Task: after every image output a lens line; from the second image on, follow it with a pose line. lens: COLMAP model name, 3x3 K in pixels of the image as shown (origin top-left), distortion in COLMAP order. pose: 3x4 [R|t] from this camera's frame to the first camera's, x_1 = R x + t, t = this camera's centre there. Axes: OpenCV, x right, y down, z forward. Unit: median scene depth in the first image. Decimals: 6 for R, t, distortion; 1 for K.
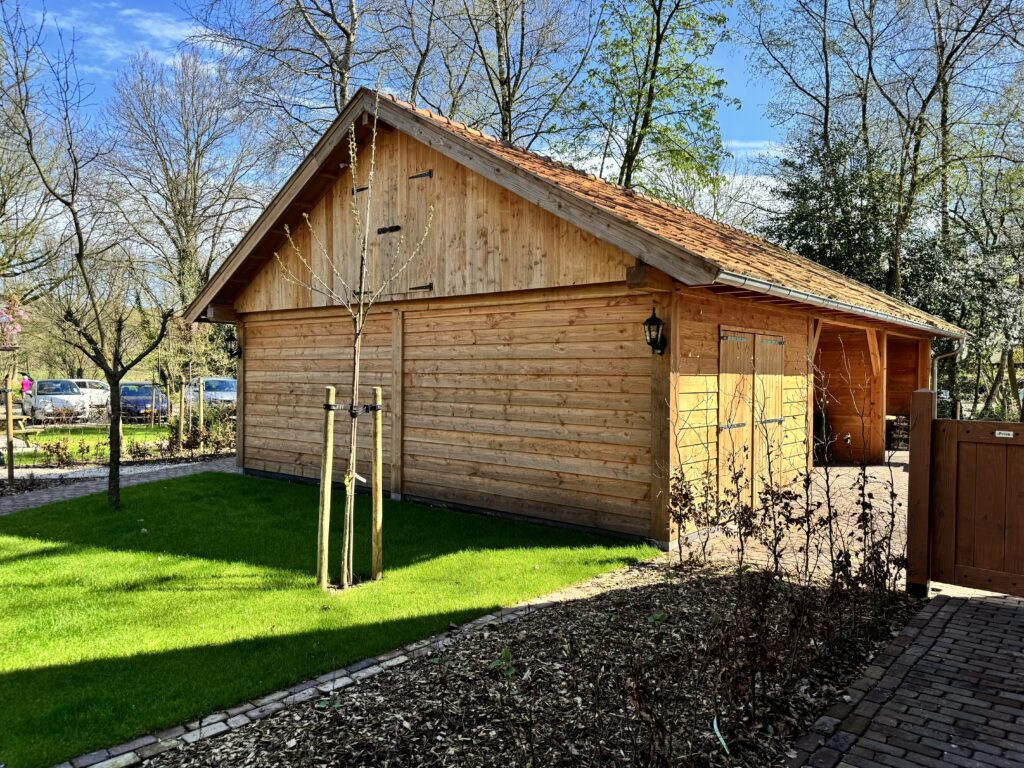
lens RADIAL K [[708.1, 0, 512.0], [0, 708.1, 384.0], [0, 0, 1]] dist [0.126116, -0.109910]
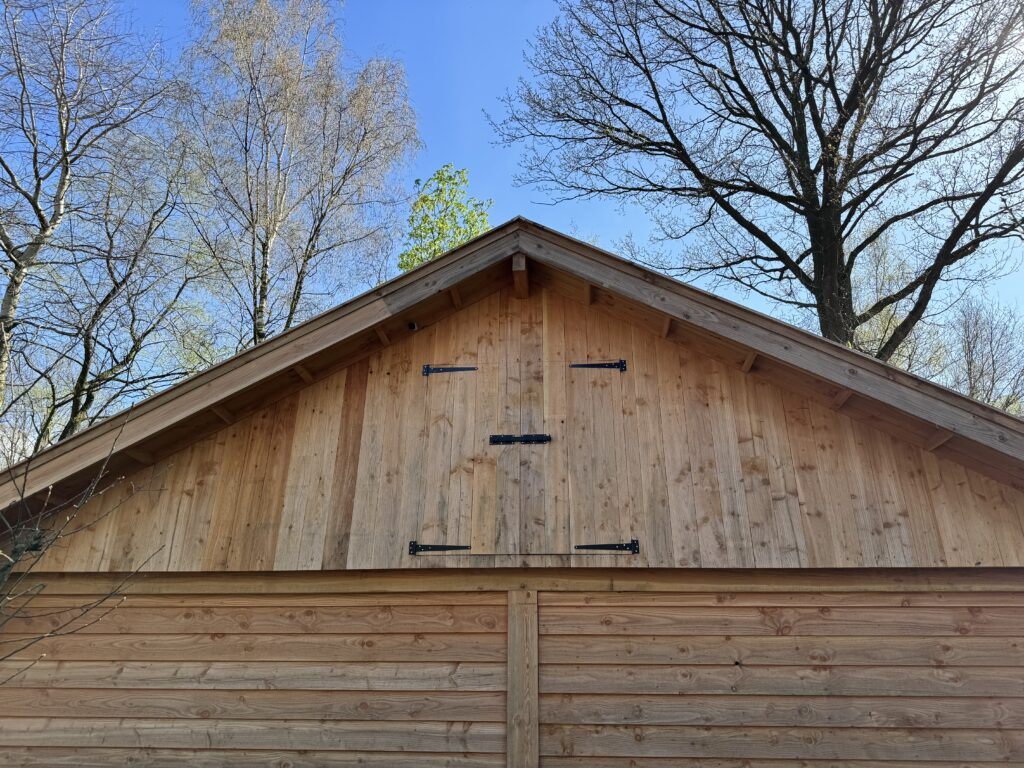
lens RADIAL K [[720.8, 0, 512.6], [0, 720.8, 377.3], [0, 0, 1]] dist [0.044065, -0.046138]
pose [[0.816959, 0.244829, 0.522147, -0.524281], [0.007040, 0.901109, -0.433536, -0.014954], [-0.576653, 0.357857, 0.734445, 0.613581]]
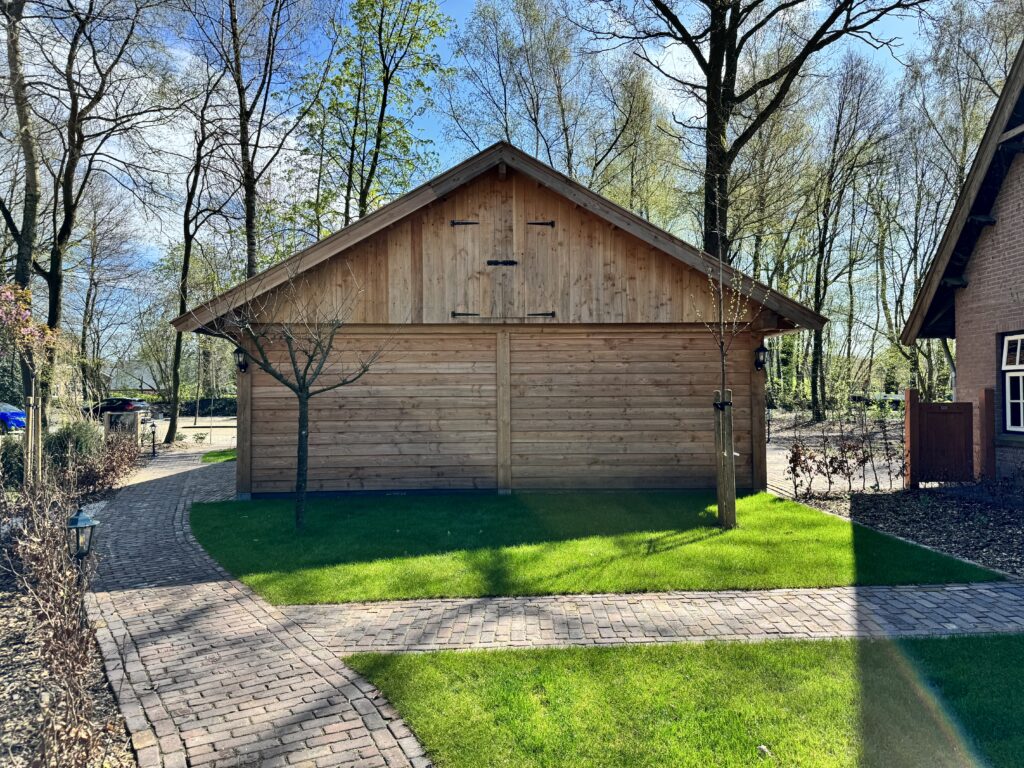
lens RADIAL K [[708.1, 0, 512.0], [0, 708.1, 384.0], [0, 0, 1]] dist [0.126116, -0.109910]
pose [[0.748434, -0.003087, 0.663203, -1.004997], [0.023202, 0.999499, -0.021532, 0.008408], [-0.662804, 0.031503, 0.748130, 0.135434]]
